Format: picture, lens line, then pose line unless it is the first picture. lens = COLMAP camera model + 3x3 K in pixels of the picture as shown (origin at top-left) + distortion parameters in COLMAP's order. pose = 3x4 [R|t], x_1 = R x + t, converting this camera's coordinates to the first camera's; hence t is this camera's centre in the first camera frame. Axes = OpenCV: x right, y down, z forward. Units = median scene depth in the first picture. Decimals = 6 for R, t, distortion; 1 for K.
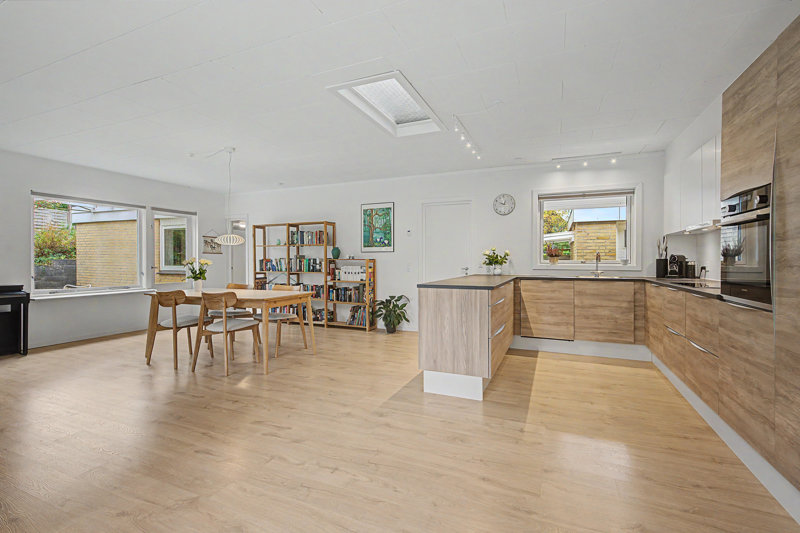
lens RADIAL K [[357.0, 0, 402.3], [0, 357.0, 261.4], [0, 0, 1]] dist [0.010822, -0.000157]
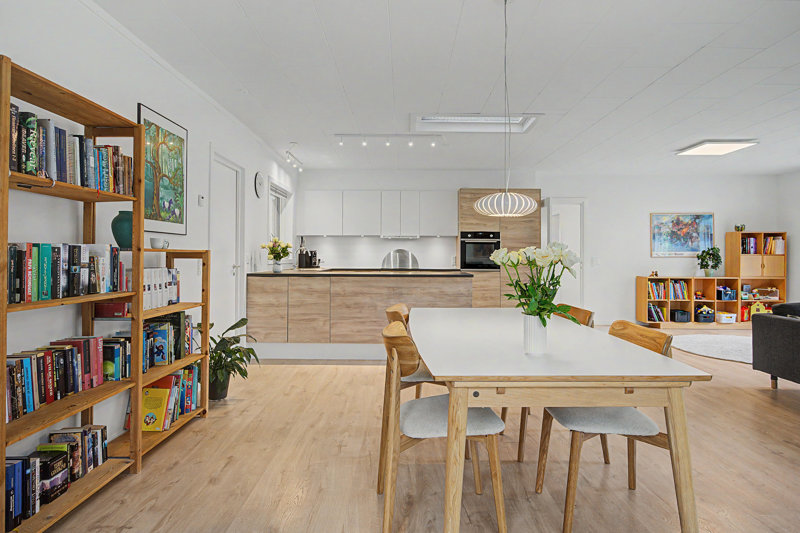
lens RADIAL K [[446.8, 0, 401.2], [0, 446.8, 254.4], [0, 0, 1]] dist [-0.003596, 0.005235]
pose [[-0.389565, -0.000013, 0.920999, -0.913570], [-0.003219, 0.999994, -0.001348, -0.002320], [-0.920993, -0.003490, -0.389562, 1.305967]]
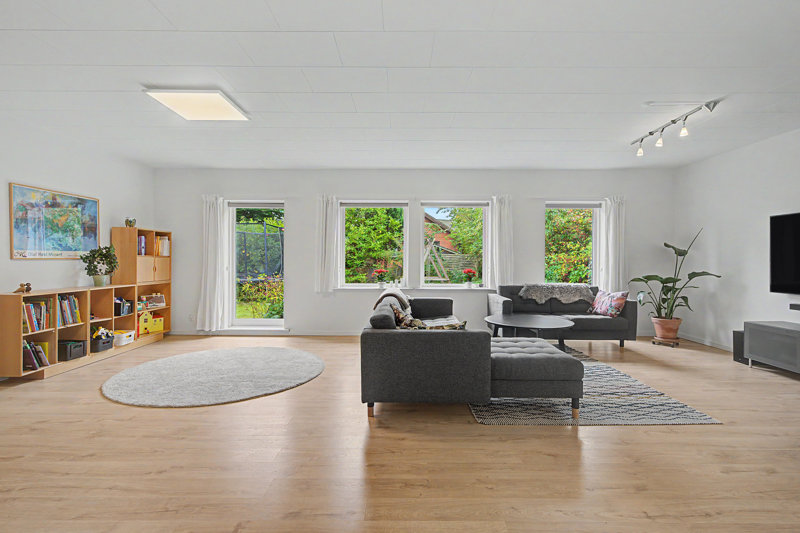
lens RADIAL K [[378.5, 0, 399.8], [0, 378.5, 266.0], [0, 0, 1]] dist [0.006138, -0.000329]
pose [[-0.919086, 0.001678, -0.394054, -0.177186], [-0.005044, 0.999859, 0.016022, -0.000179], [0.394025, 0.016713, -0.918948, 0.870760]]
